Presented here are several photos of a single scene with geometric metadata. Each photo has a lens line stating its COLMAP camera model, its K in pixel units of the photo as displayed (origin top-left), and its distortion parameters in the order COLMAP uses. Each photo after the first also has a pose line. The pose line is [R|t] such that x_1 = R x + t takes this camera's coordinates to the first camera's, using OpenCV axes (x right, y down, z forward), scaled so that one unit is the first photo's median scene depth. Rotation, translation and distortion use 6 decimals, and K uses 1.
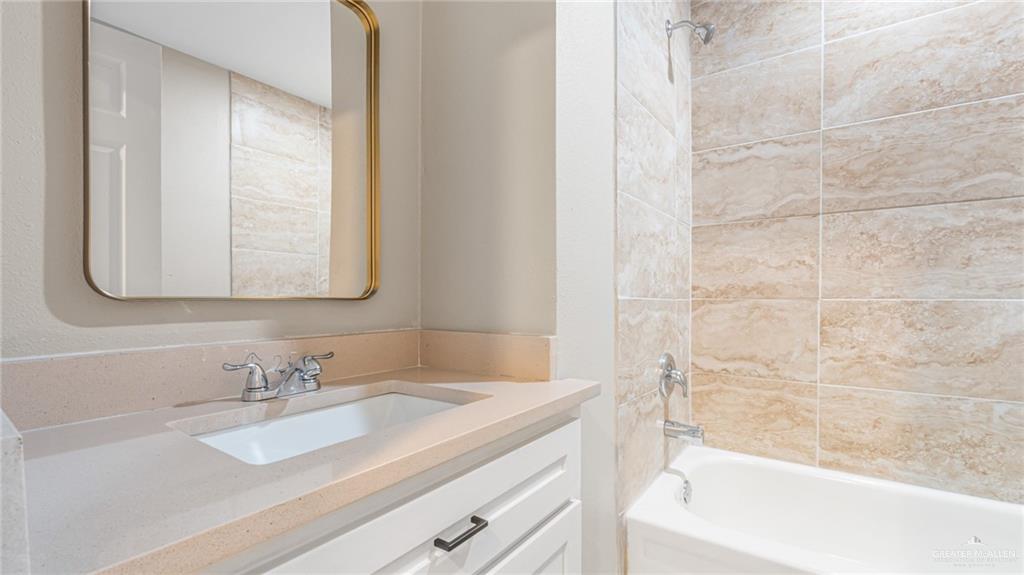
lens RADIAL K [[444.1, 0, 512.0], [0, 444.1, 287.5], [0, 0, 1]] dist [0.000645, -0.000065]
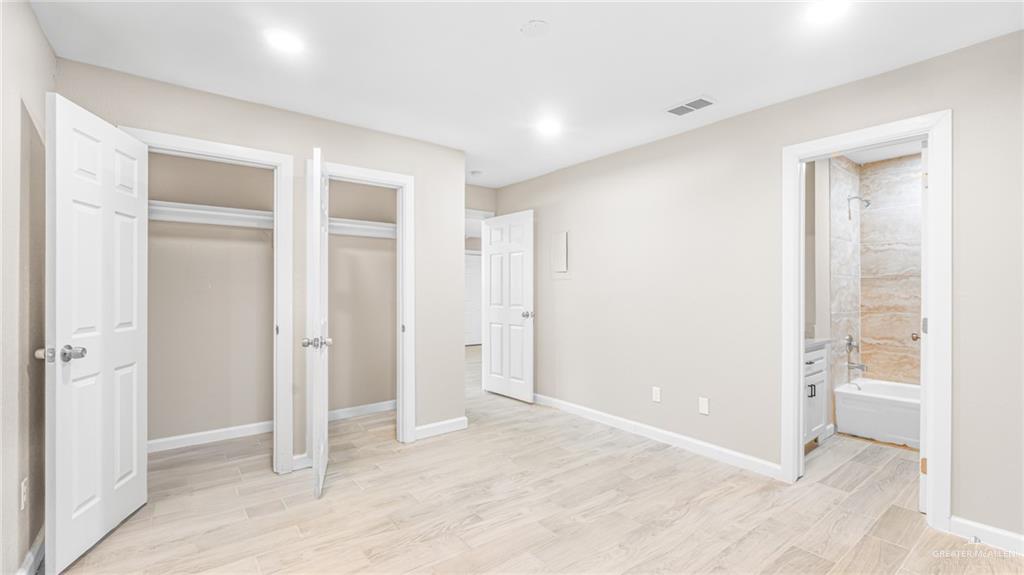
lens RADIAL K [[445.6, 0, 516.9], [0, 445.6, 278.9], [0, 0, 1]] dist [-0.001668, -0.000241]
pose [[0.965835, -0.005151, -0.259107, -0.725037], [0.005219, 0.999986, -0.000426, -0.153659], [0.259106, -0.000941, 0.965848, -1.705885]]
